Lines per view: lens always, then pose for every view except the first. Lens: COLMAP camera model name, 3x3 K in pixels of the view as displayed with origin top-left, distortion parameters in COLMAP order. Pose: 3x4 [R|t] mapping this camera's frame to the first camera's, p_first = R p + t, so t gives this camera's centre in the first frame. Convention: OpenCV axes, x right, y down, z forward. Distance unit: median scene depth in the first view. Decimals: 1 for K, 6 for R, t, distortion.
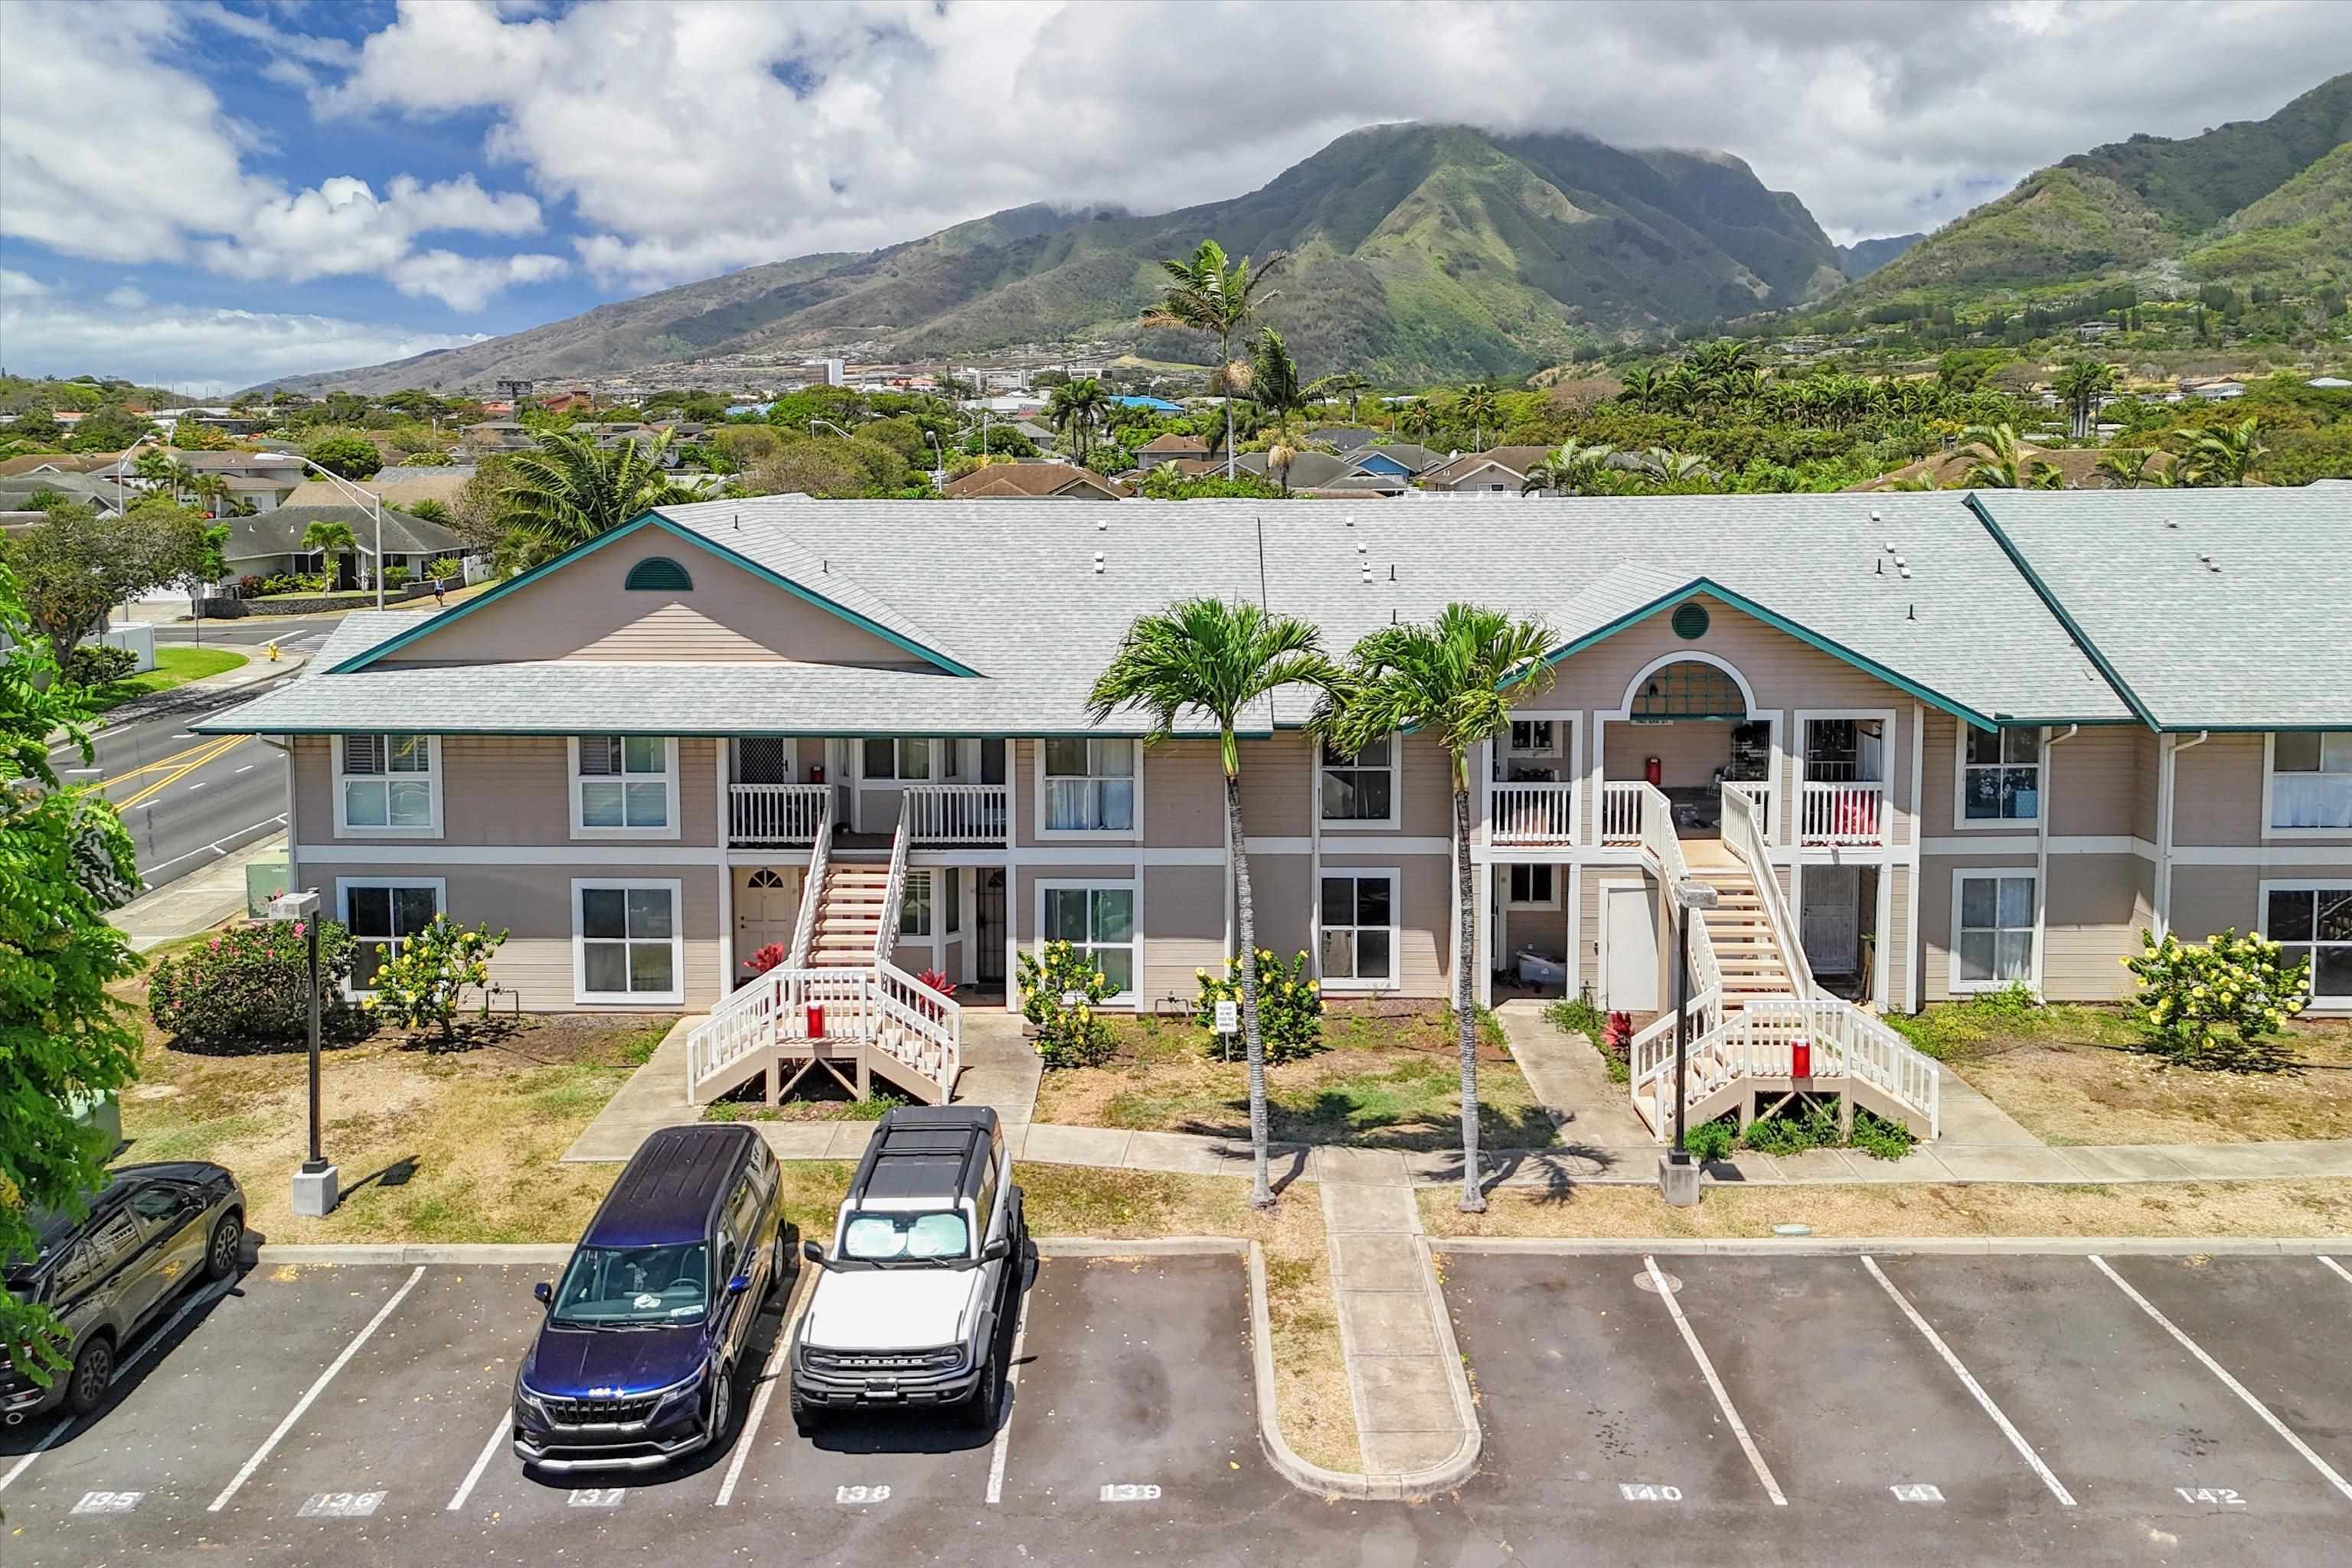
lens RADIAL K [[1811.3, 0, 1167.0], [0, 1811.3, 595.9], [0, 0, 1]] dist [0.088490, -0.087440]
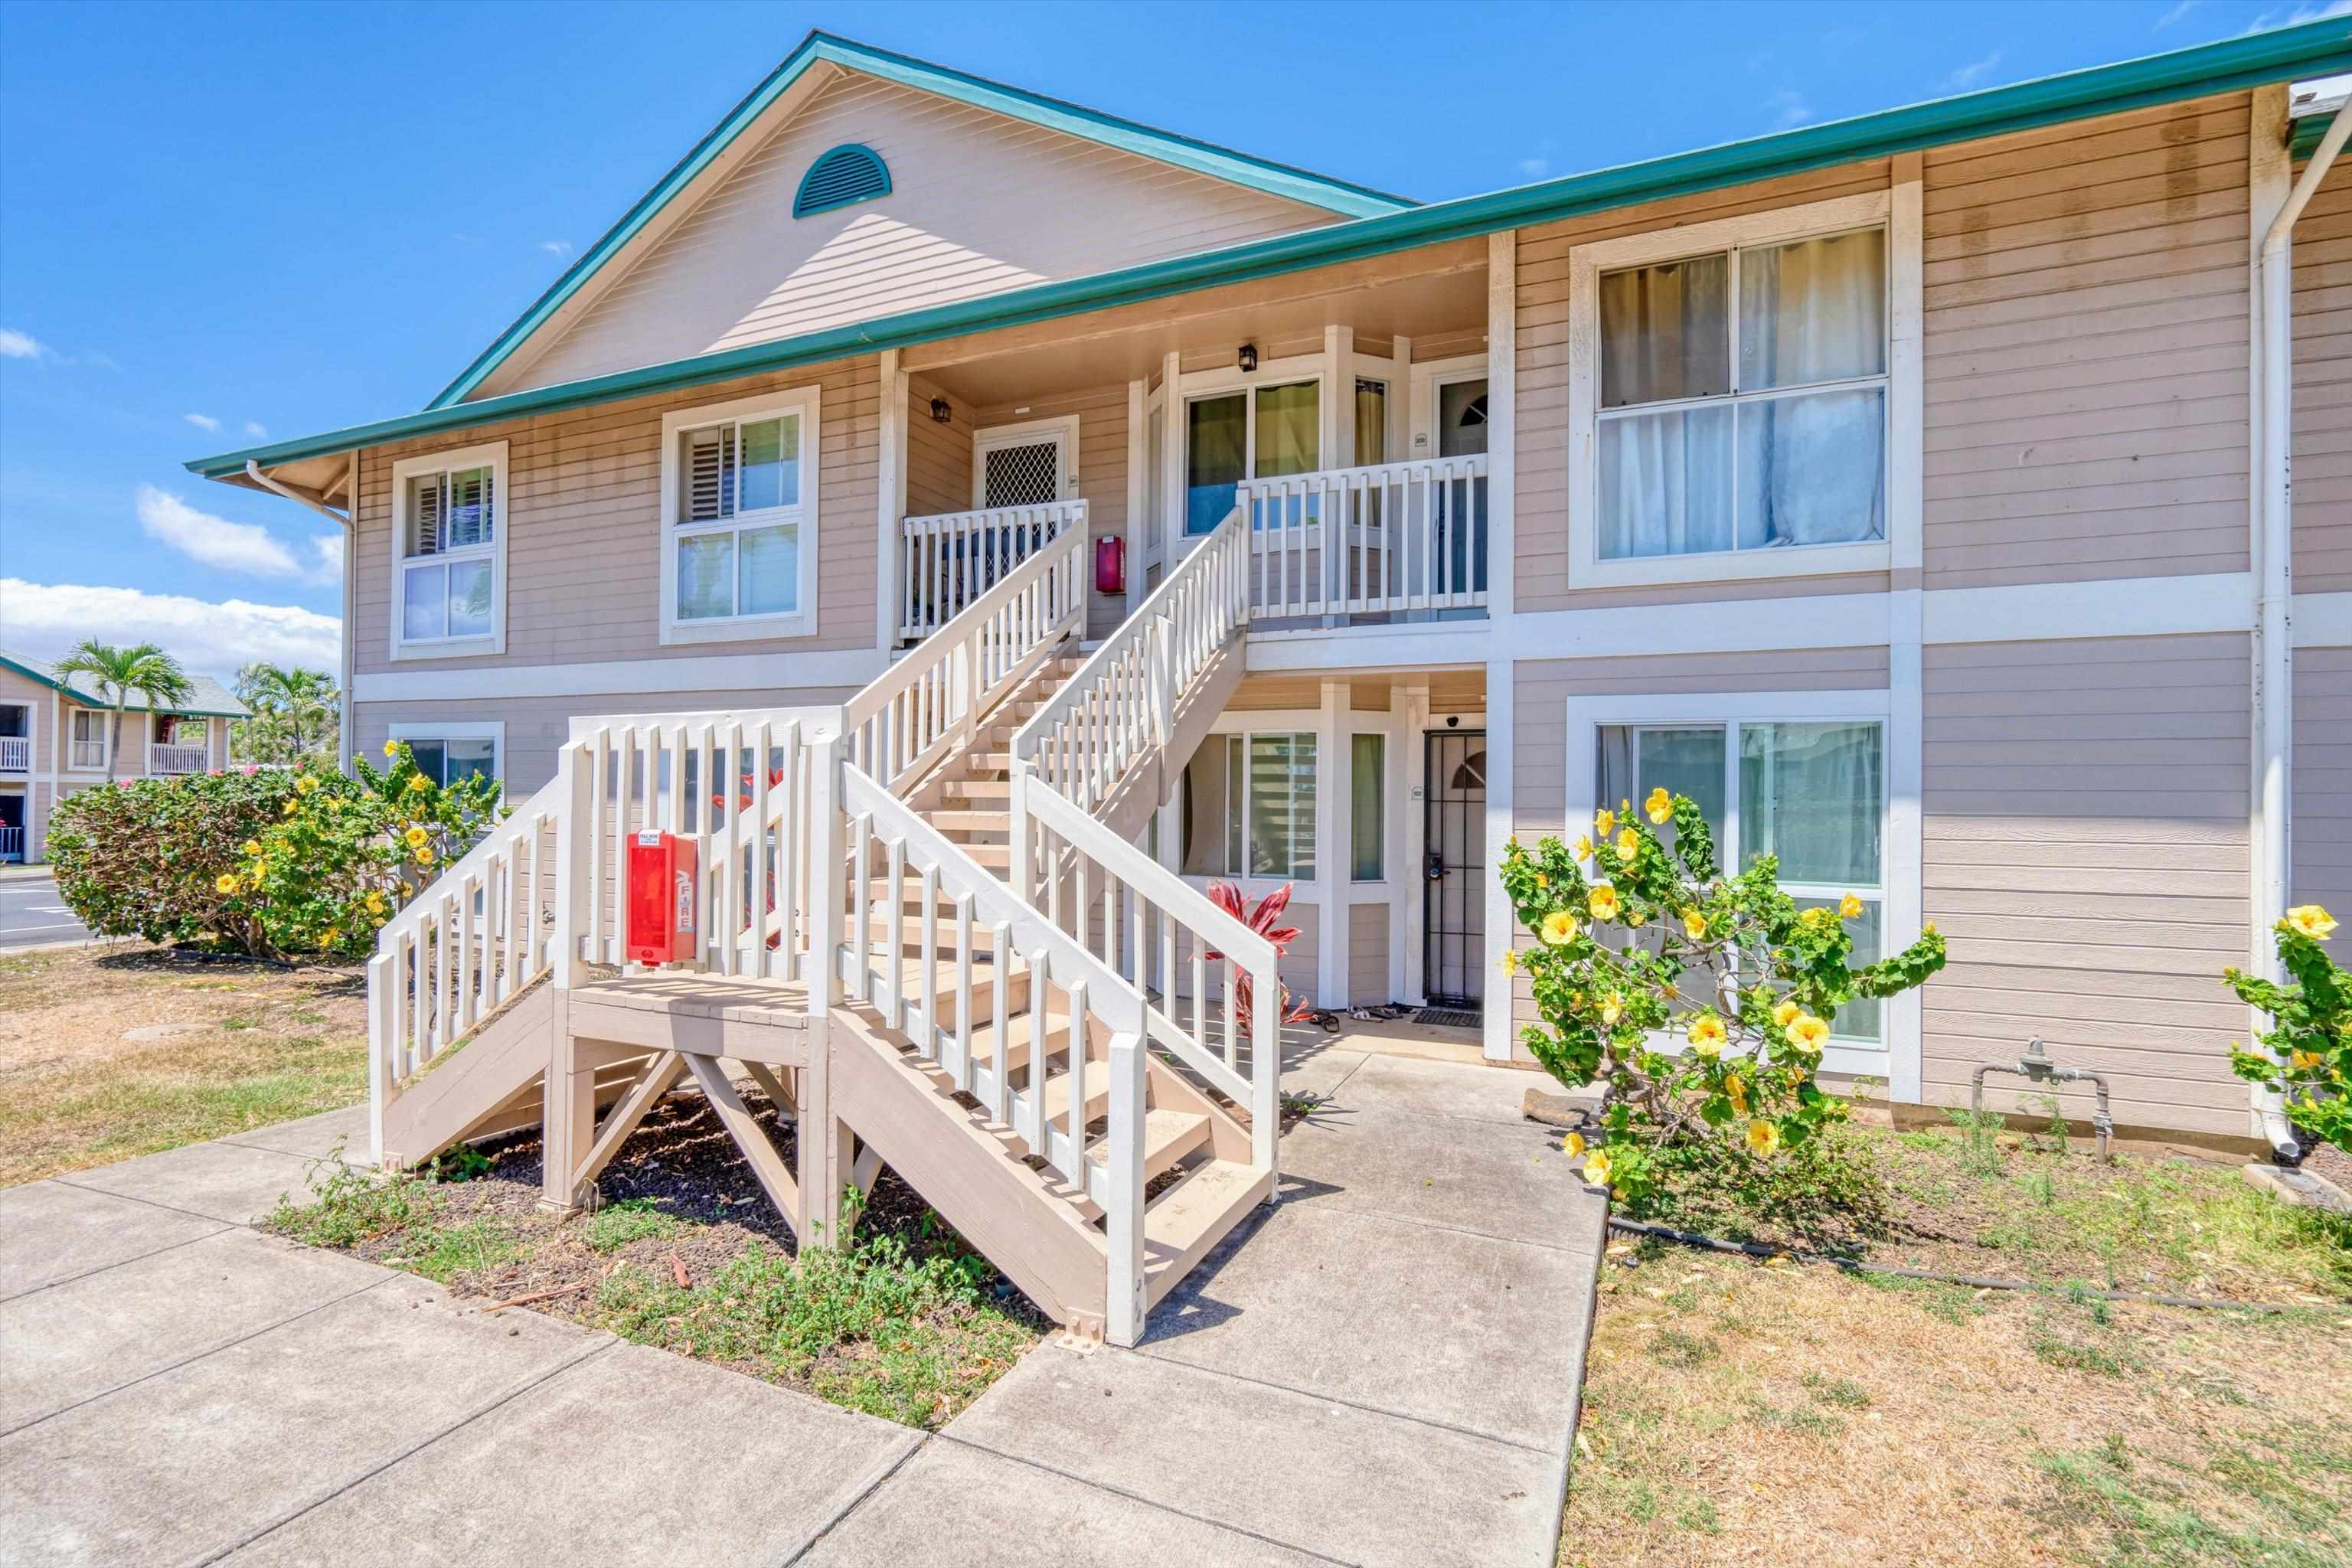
lens RADIAL K [[1115.9, 0, 1167.0], [0, 1115.9, 785.6], [0, 0, 1]] dist [0.004054, 0.000802]
pose [[0.916514, 0.005584, -0.399963, -0.056401], [-0.043375, 0.995394, -0.085496, 0.196764], [0.397643, 0.095707, 0.912535, 0.765930]]
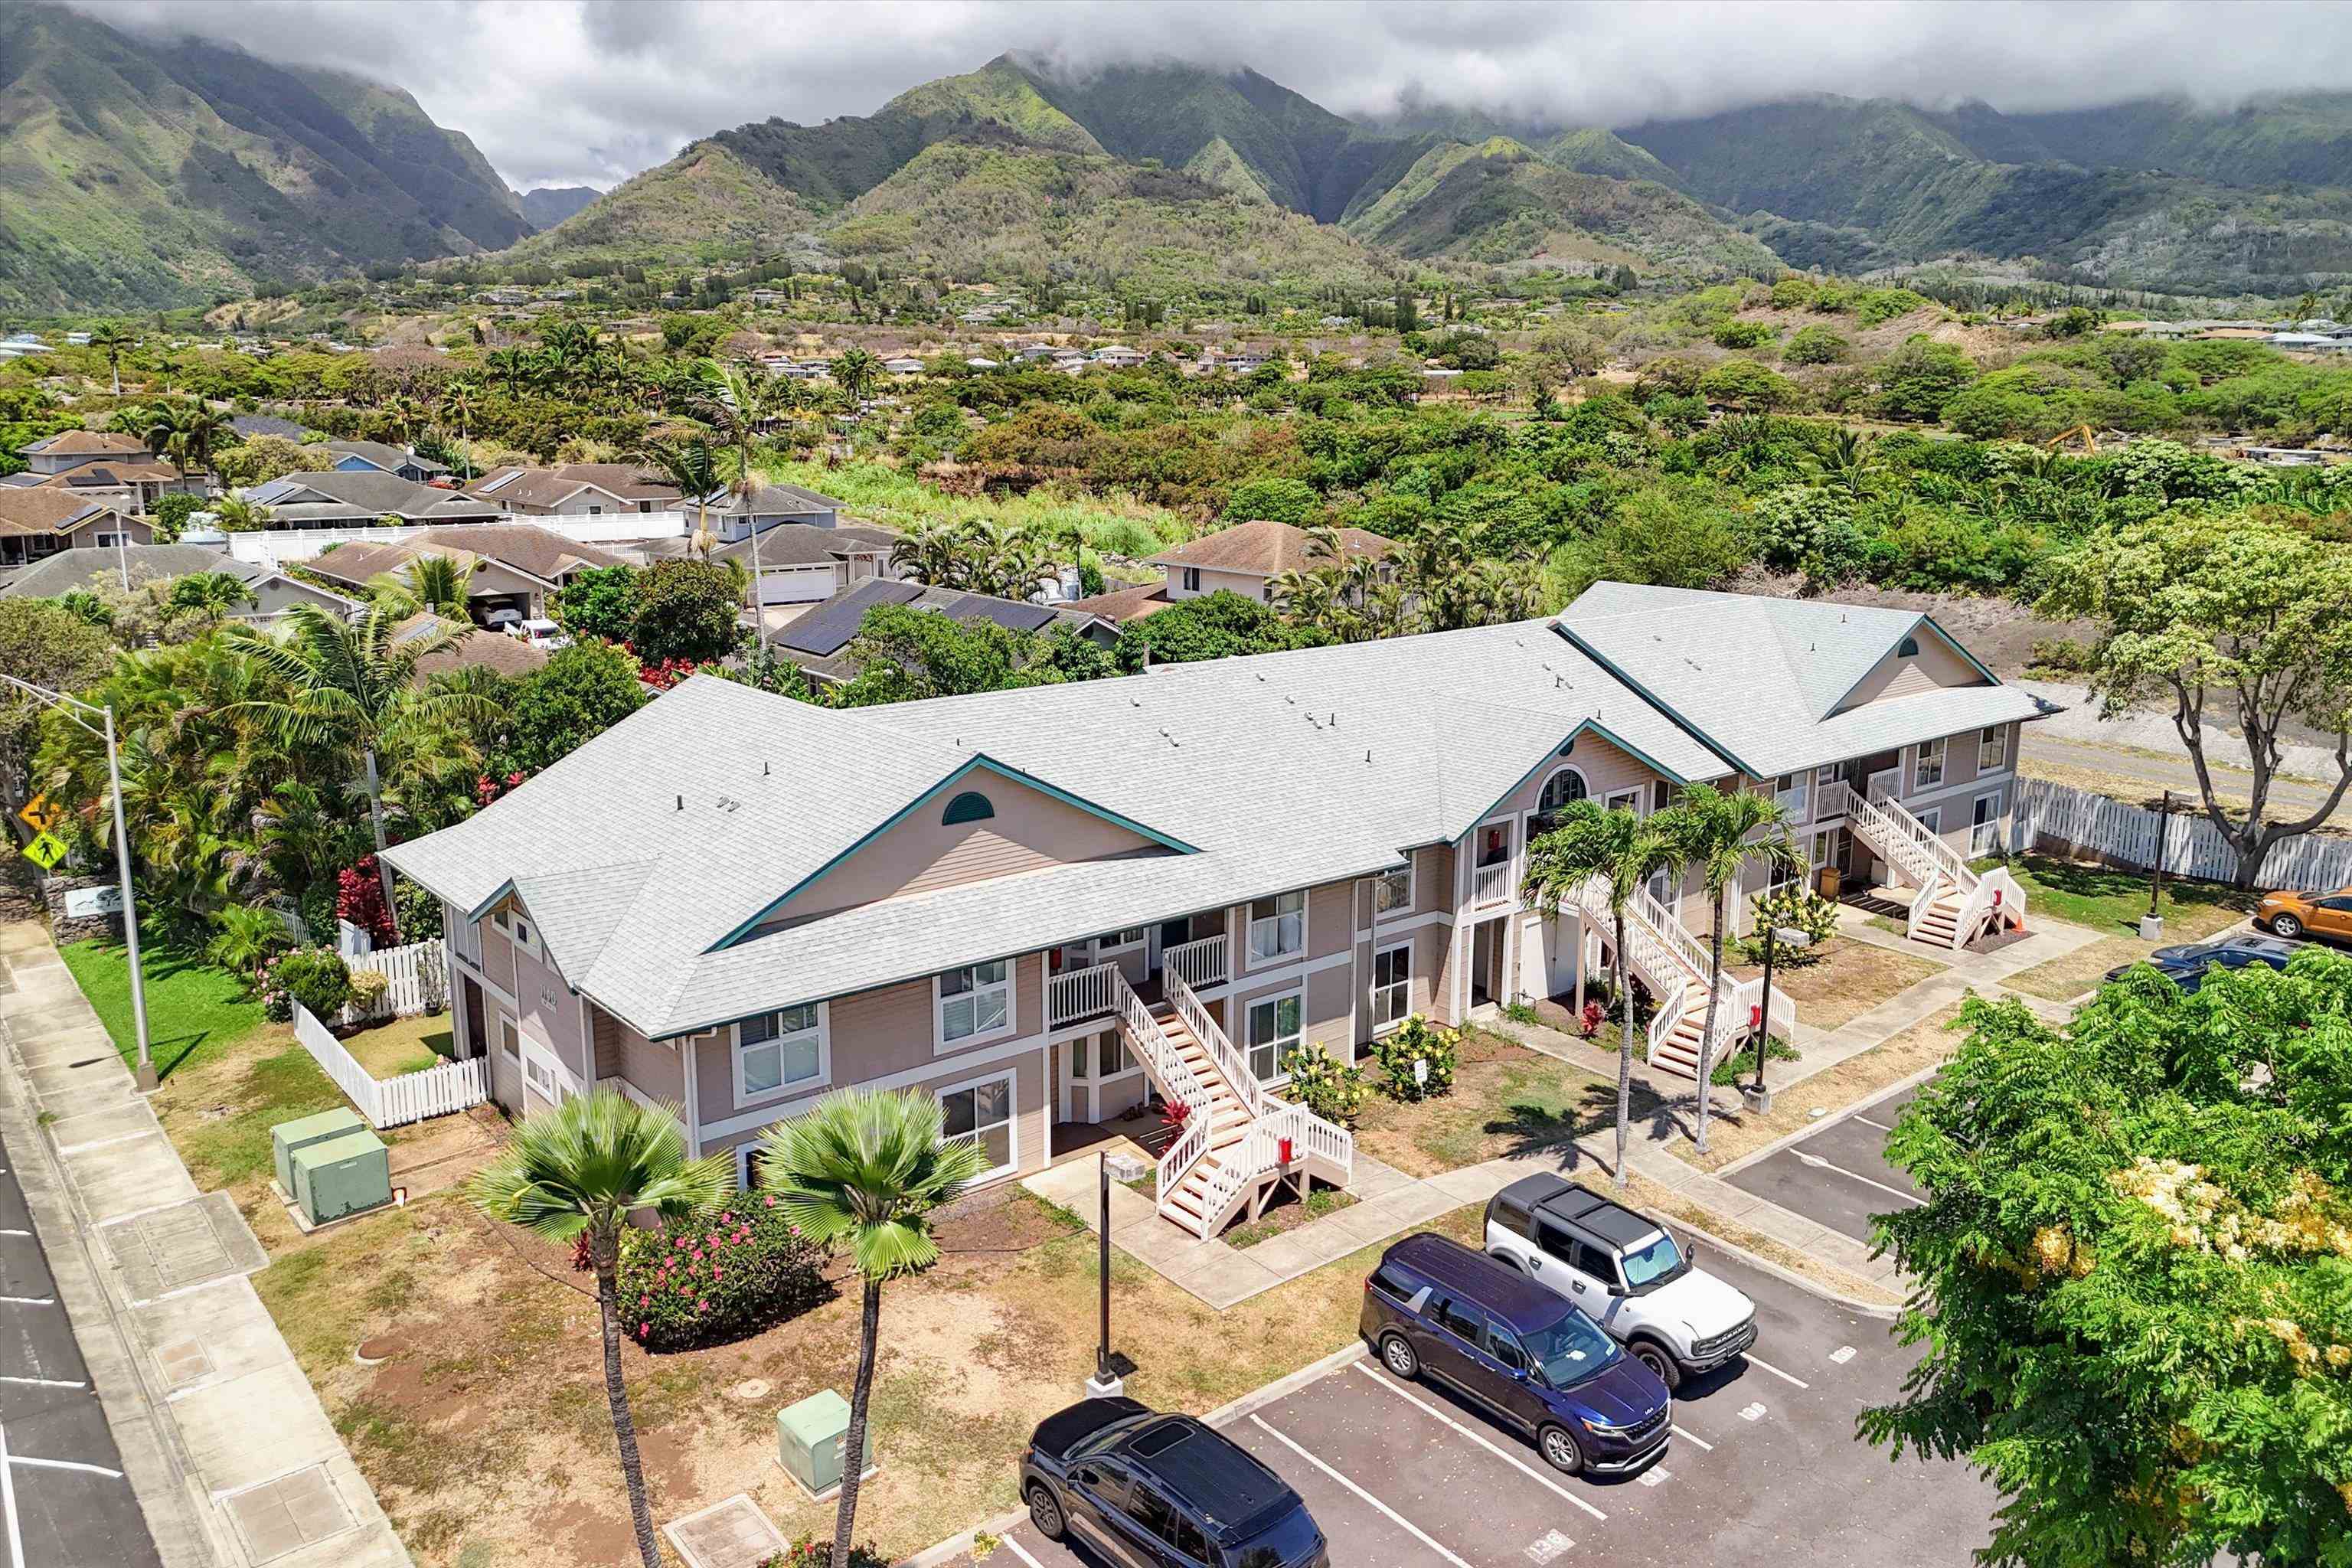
lens RADIAL K [[1715.7, 0, 1173.5], [0, 1715.7, 753.2], [0, 0, 1]] dist [0.080831, -0.079942]
pose [[0.763373, -0.122526, 0.634231, -0.859976], [0.042970, 0.989303, 0.139403, -0.189361], [-0.644527, -0.079164, 0.760473, 0.125126]]
